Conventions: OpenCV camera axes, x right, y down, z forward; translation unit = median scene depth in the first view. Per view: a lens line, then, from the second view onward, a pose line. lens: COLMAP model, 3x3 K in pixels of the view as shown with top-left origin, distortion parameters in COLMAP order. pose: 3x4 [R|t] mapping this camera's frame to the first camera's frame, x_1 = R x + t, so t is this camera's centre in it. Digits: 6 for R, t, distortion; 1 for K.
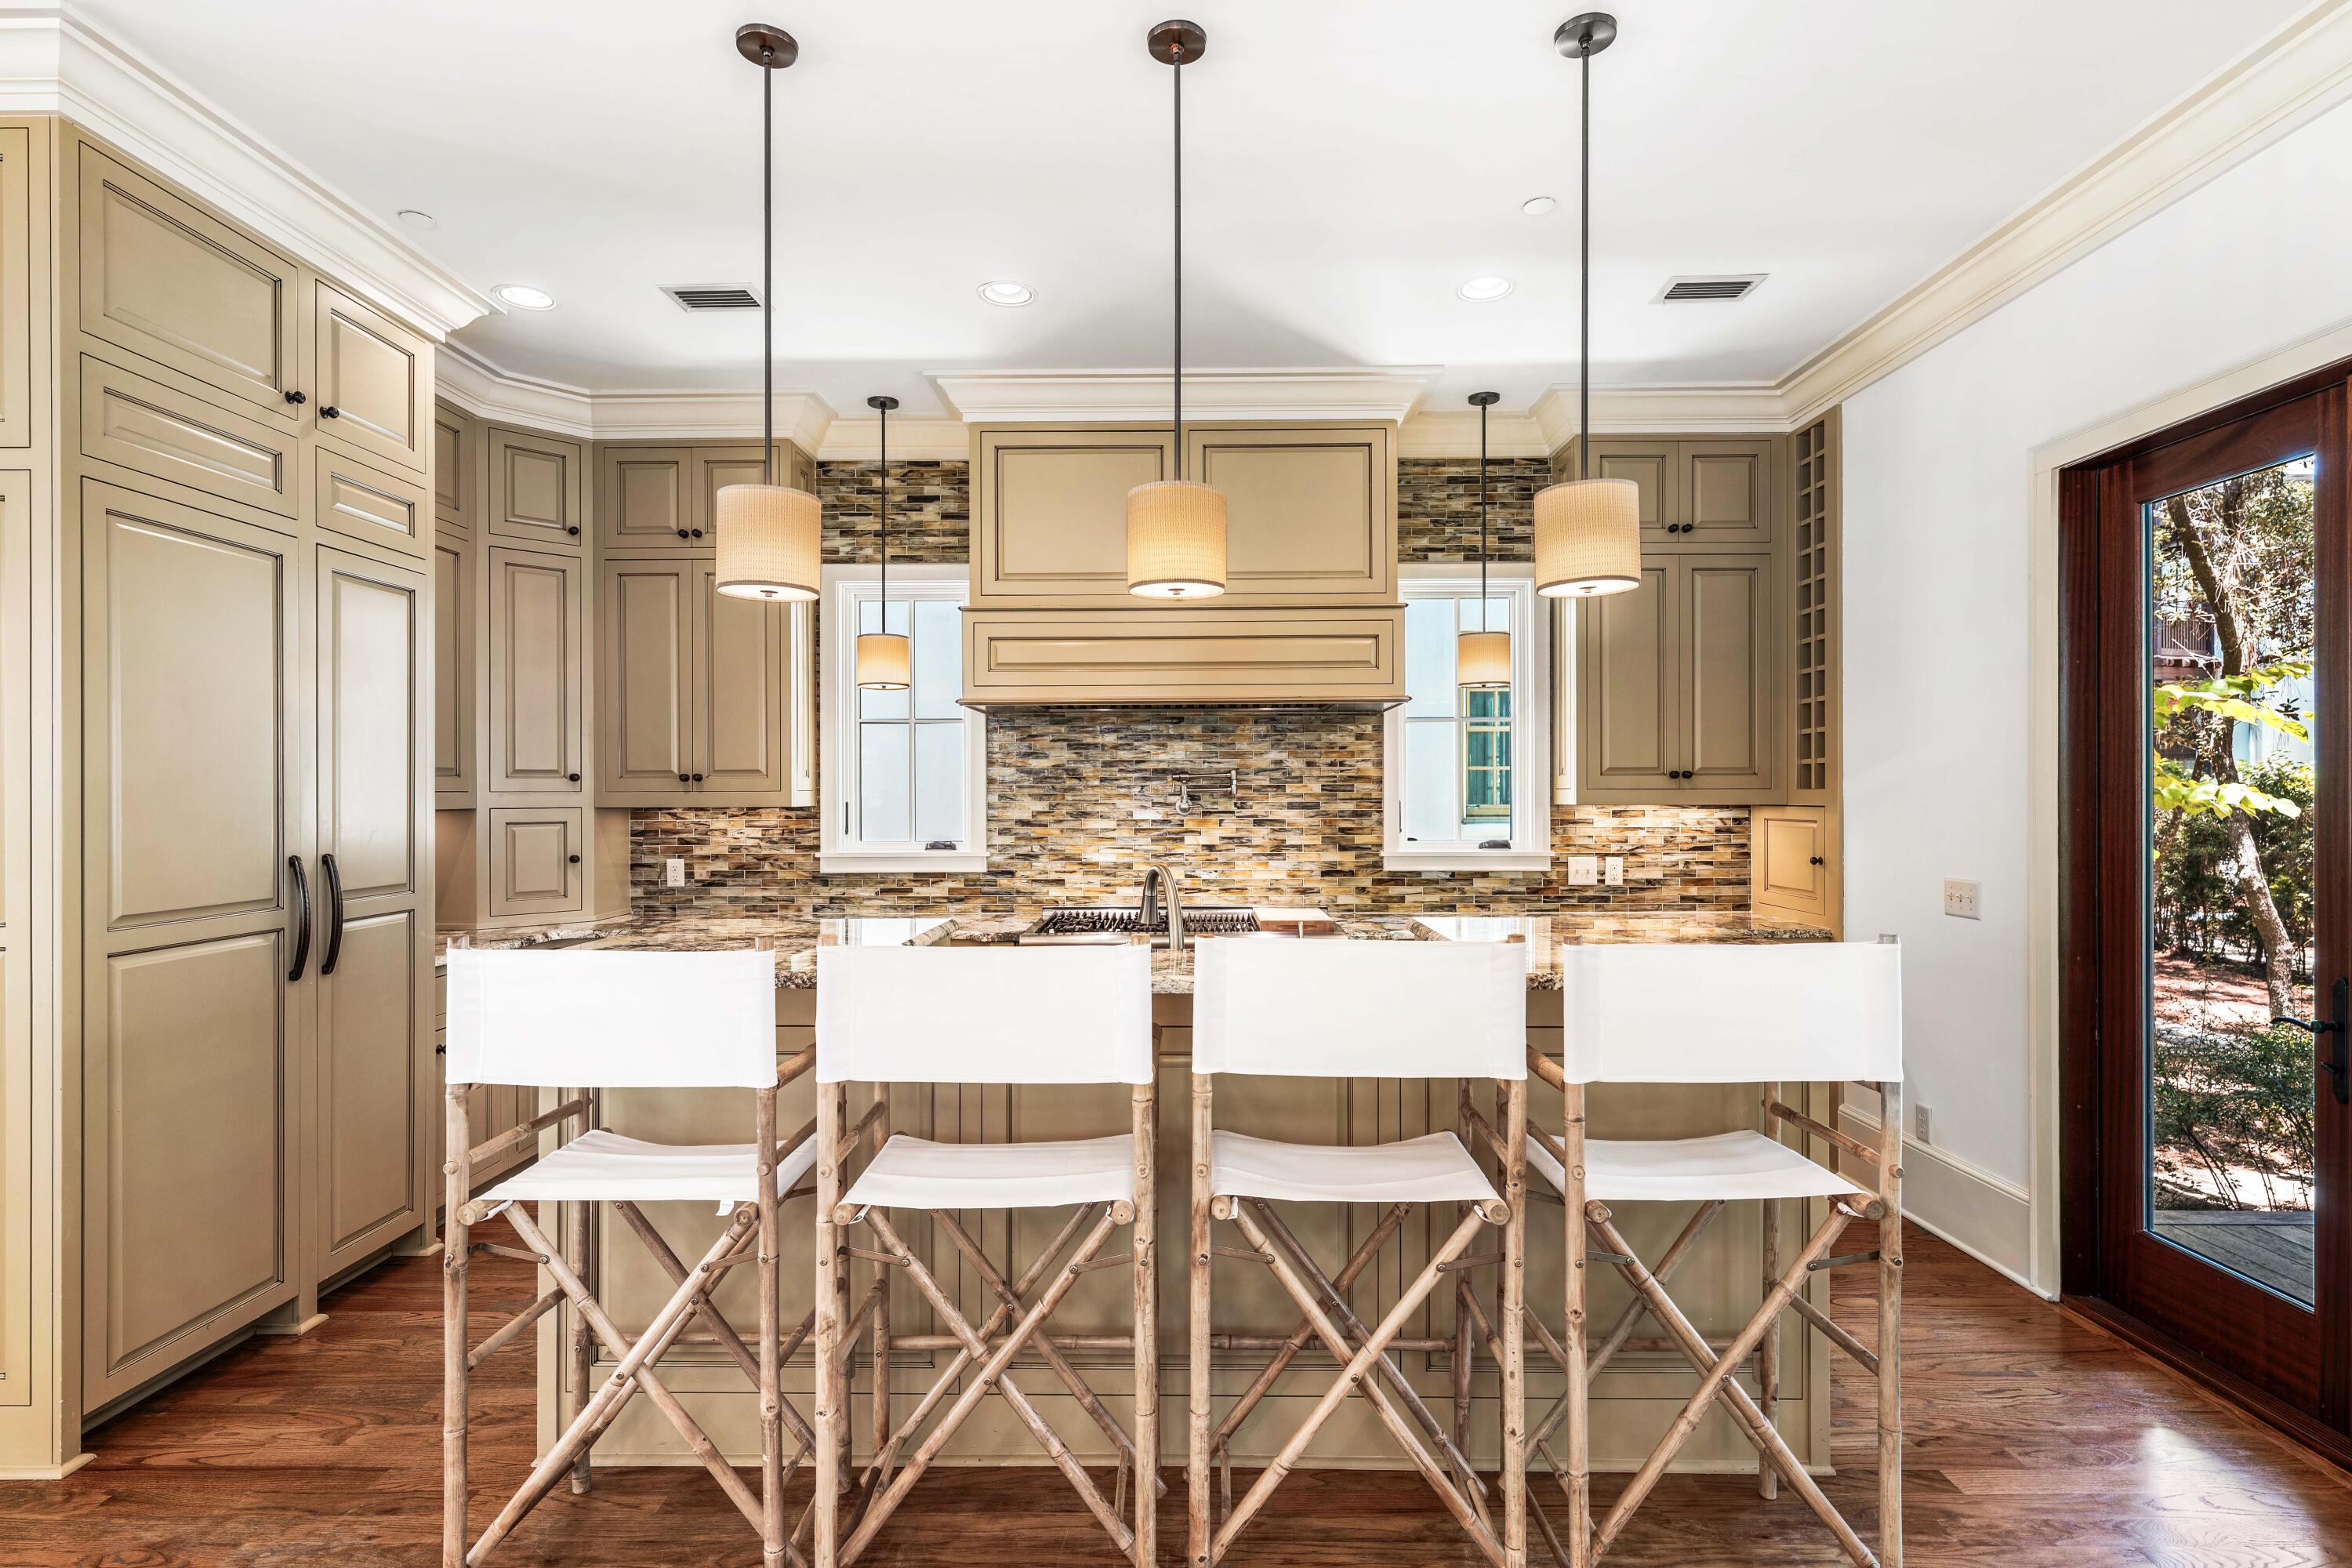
lens RADIAL K [[1163.4, 0, 1173.5], [0, 1163.4, 793.8], [0, 0, 1]] dist [0.001296, -0.000123]
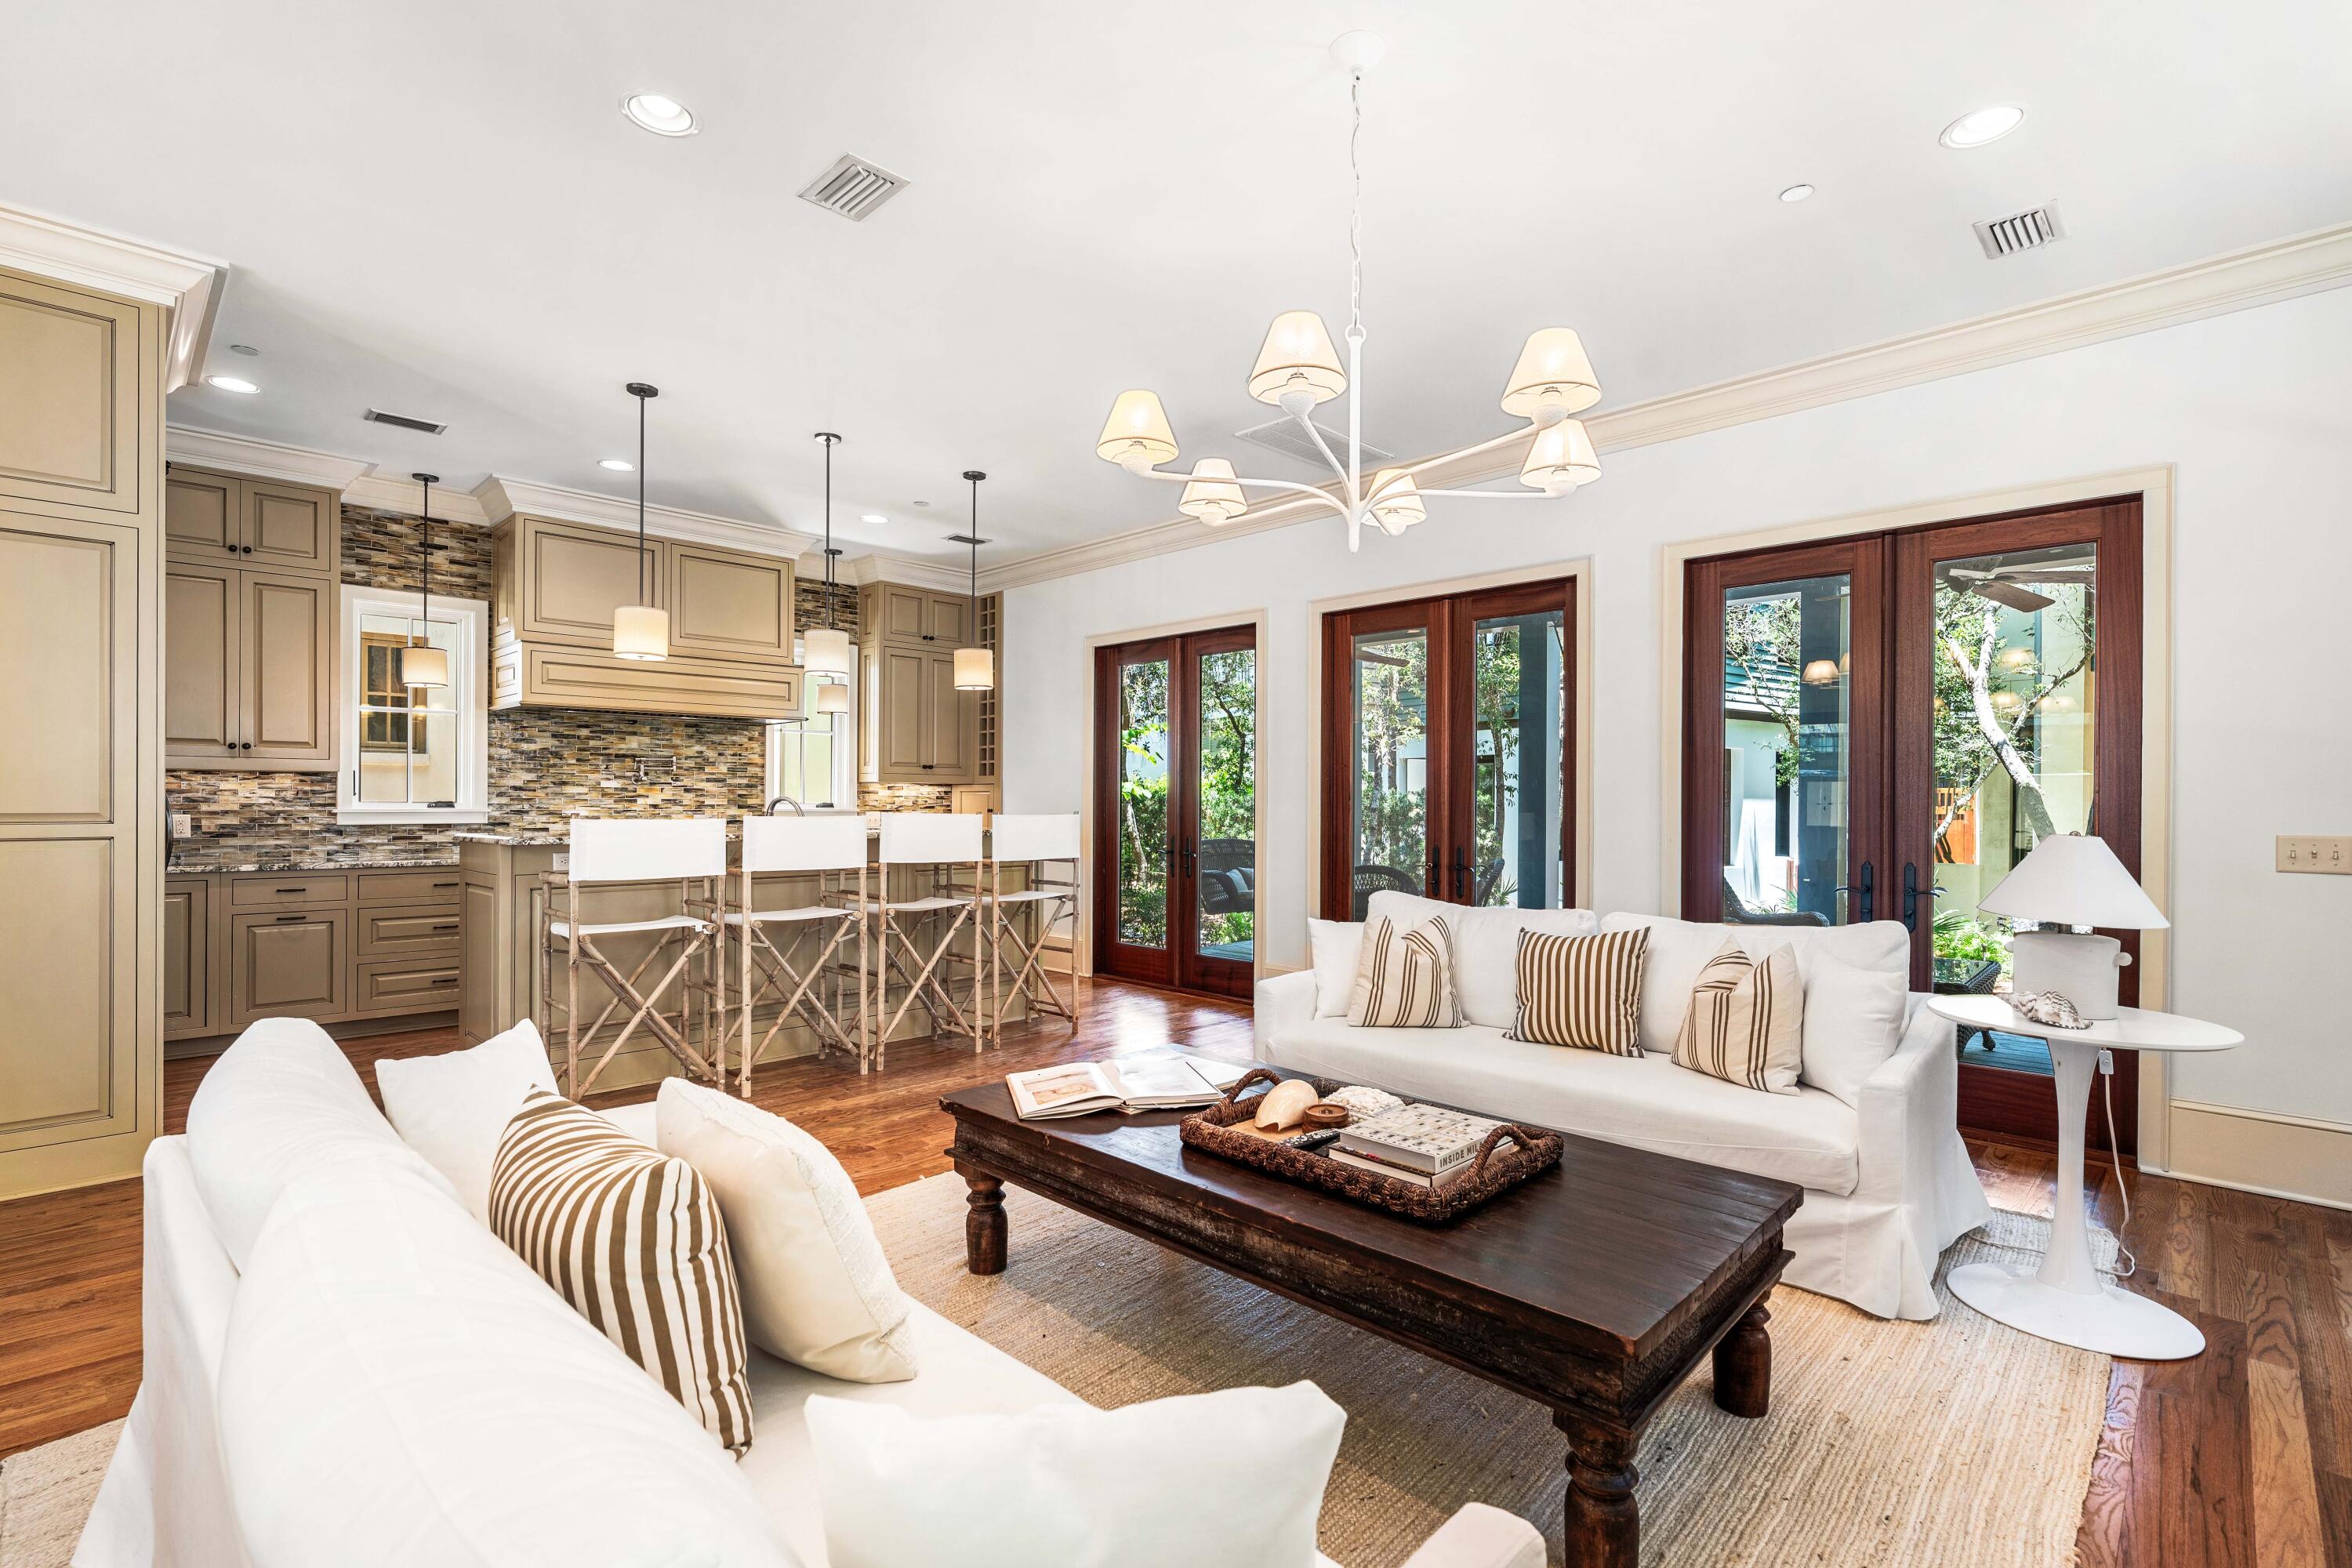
lens RADIAL K [[1067.1, 0, 1177.8], [0, 1067.1, 803.8], [0, 0, 1]] dist [-0.002211, 0.000182]
pose [[0.692914, 0.004596, 0.721006, -0.506239], [-0.006407, 0.999979, -0.000217, 0.038984], [-0.720992, -0.004470, 0.692929, -0.475707]]
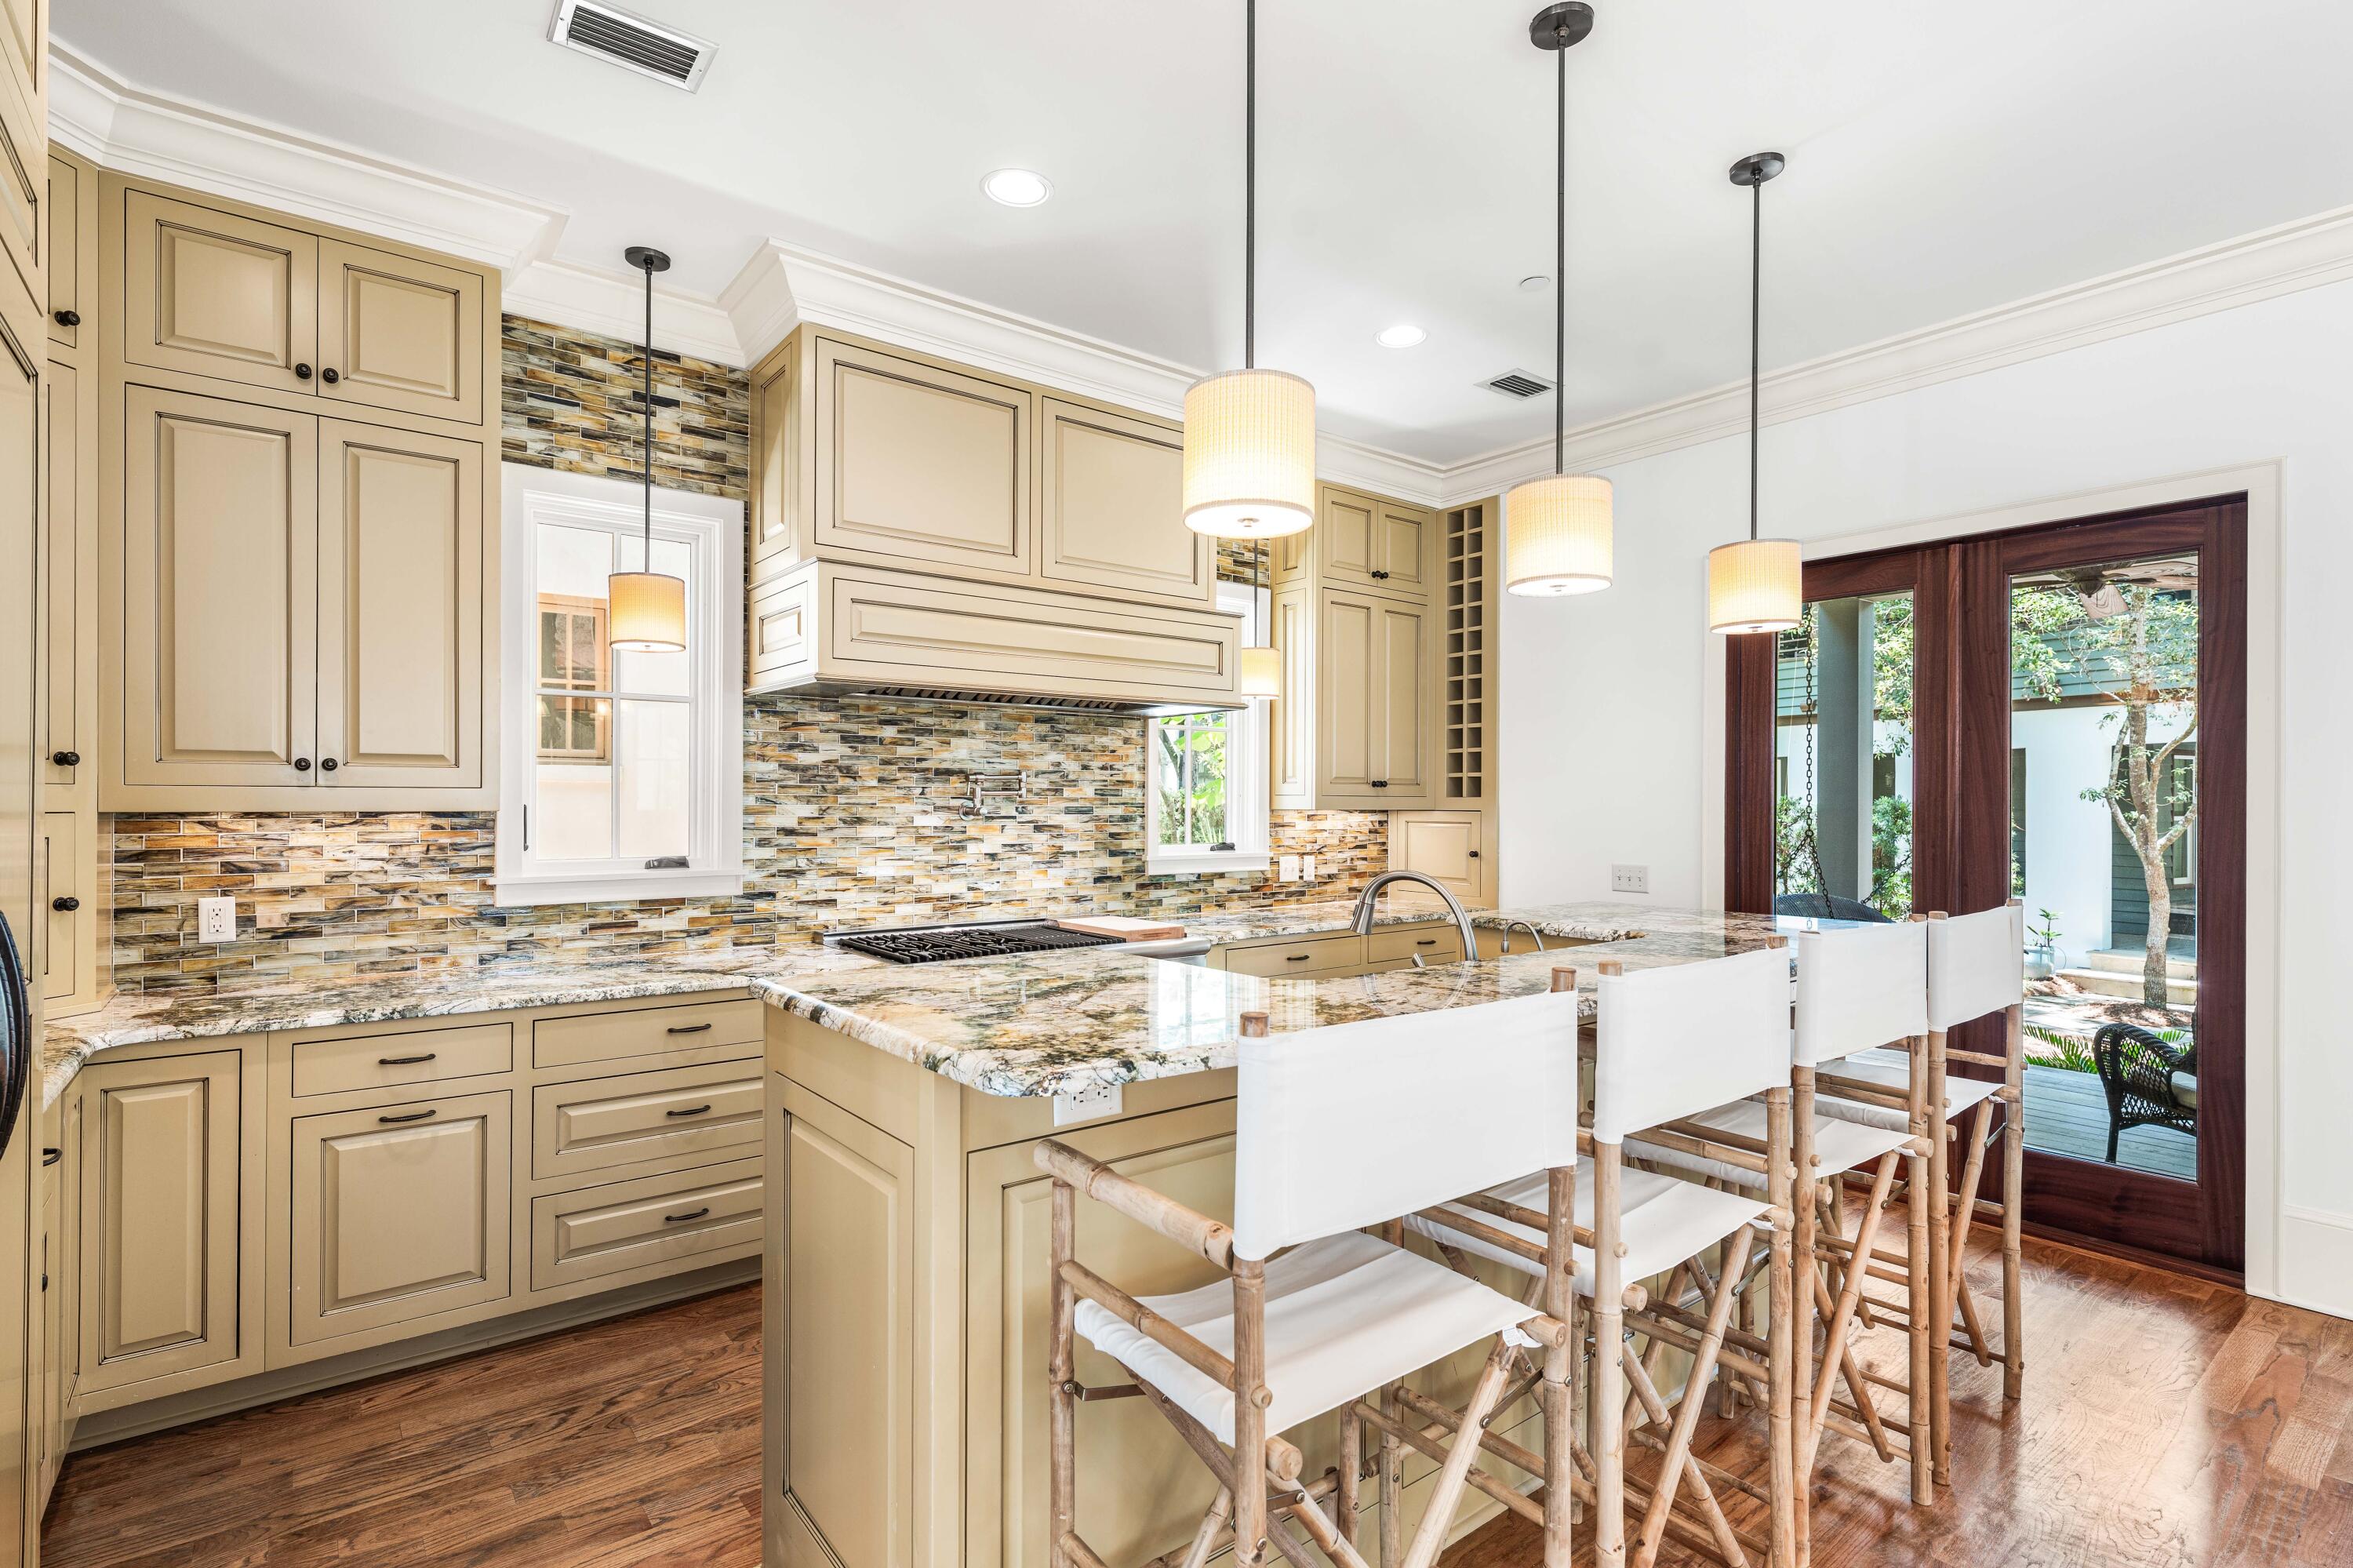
lens RADIAL K [[1120.0, 0, 1180.3], [0, 1120.0, 801.9], [0, 0, 1]] dist [0.001322, -0.000565]
pose [[0.779363, 0.005561, 0.626548, -0.402953], [-0.004985, 0.999984, -0.002674, 0.005369], [-0.626553, -0.001039, 0.779378, 0.226125]]
